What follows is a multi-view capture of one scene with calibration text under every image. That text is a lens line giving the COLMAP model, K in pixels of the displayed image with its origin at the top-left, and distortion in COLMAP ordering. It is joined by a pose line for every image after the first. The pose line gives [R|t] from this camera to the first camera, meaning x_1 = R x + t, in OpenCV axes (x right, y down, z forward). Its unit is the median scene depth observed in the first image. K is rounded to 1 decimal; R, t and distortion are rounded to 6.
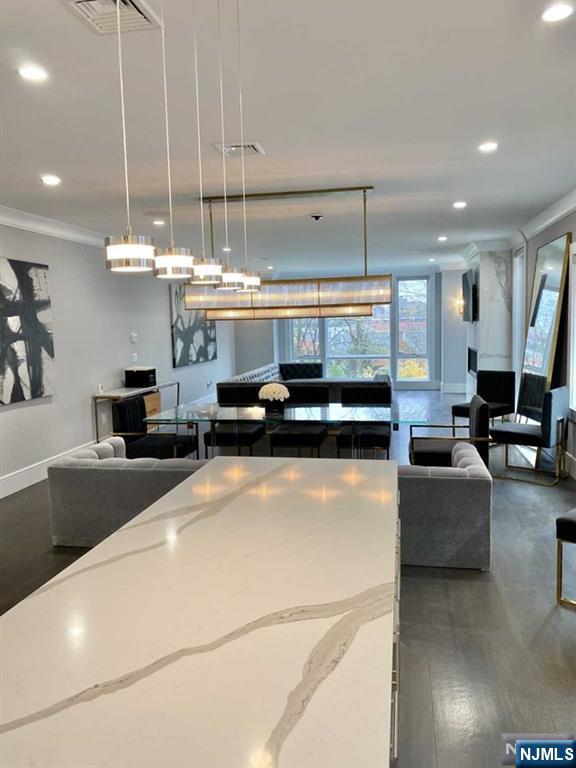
lens RADIAL K [[584.3, 0, 290.4], [0, 584.3, 379.5], [0, 0, 1]] dist [0.013002, -0.000029]
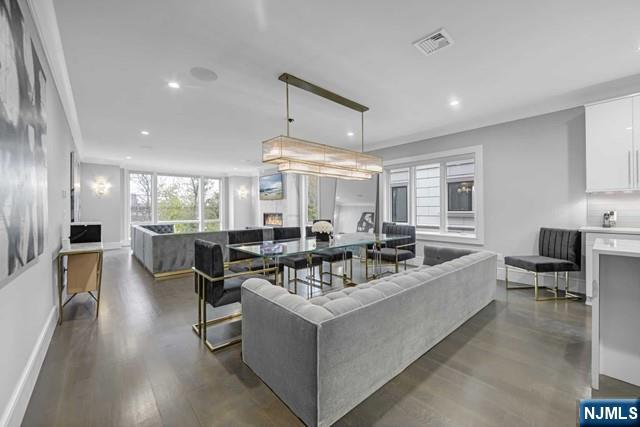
lens RADIAL K [[253.1, 0, 322.6], [0, 253.1, 212.8], [0, 0, 1]] dist [-0.008351, 0.000212]
pose [[0.605774, 0.010252, 0.795570, -0.441729], [0.068733, 0.995505, -0.065164, 0.024022], [-0.792662, 0.094156, 0.602347, 0.529868]]
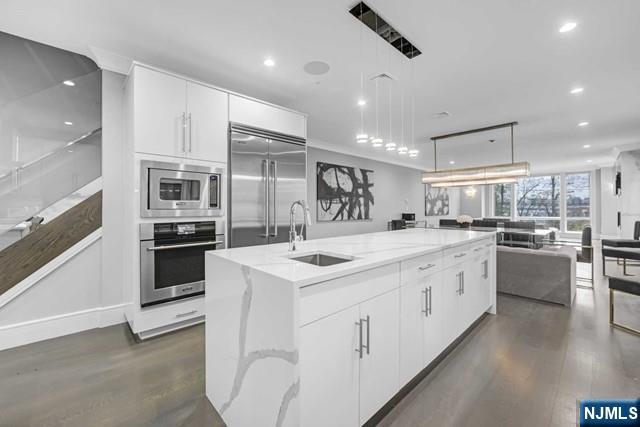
lens RADIAL K [[260.8, 0, 319.7], [0, 260.8, 206.7], [0, 0, 1]] dist [0.000158, -0.000184]
pose [[0.809190, 0.021062, -0.587169, 0.098556], [-0.075861, 0.994738, -0.068863, 0.072017], [0.582629, 0.100267, 0.806530, -0.106907]]
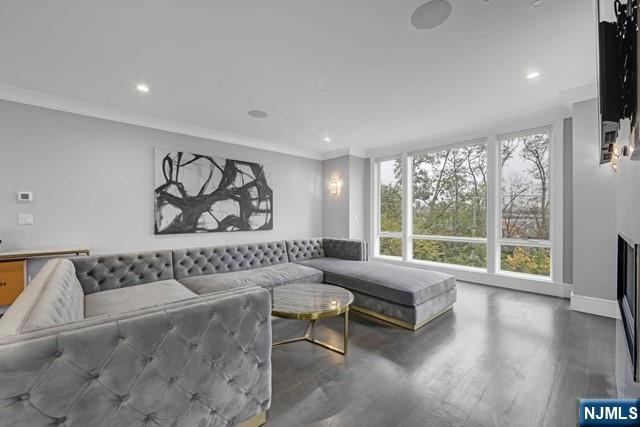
lens RADIAL K [[253.1, 0, 322.6], [0, 253.1, 212.8], [0, 0, 1]] dist [-0.008351, 0.000212]
pose [[0.799436, 0.020300, -0.600408, 0.416533], [-0.080899, 0.993963, -0.074110, -0.071900], [0.595279, 0.107819, 0.796252, 1.273562]]
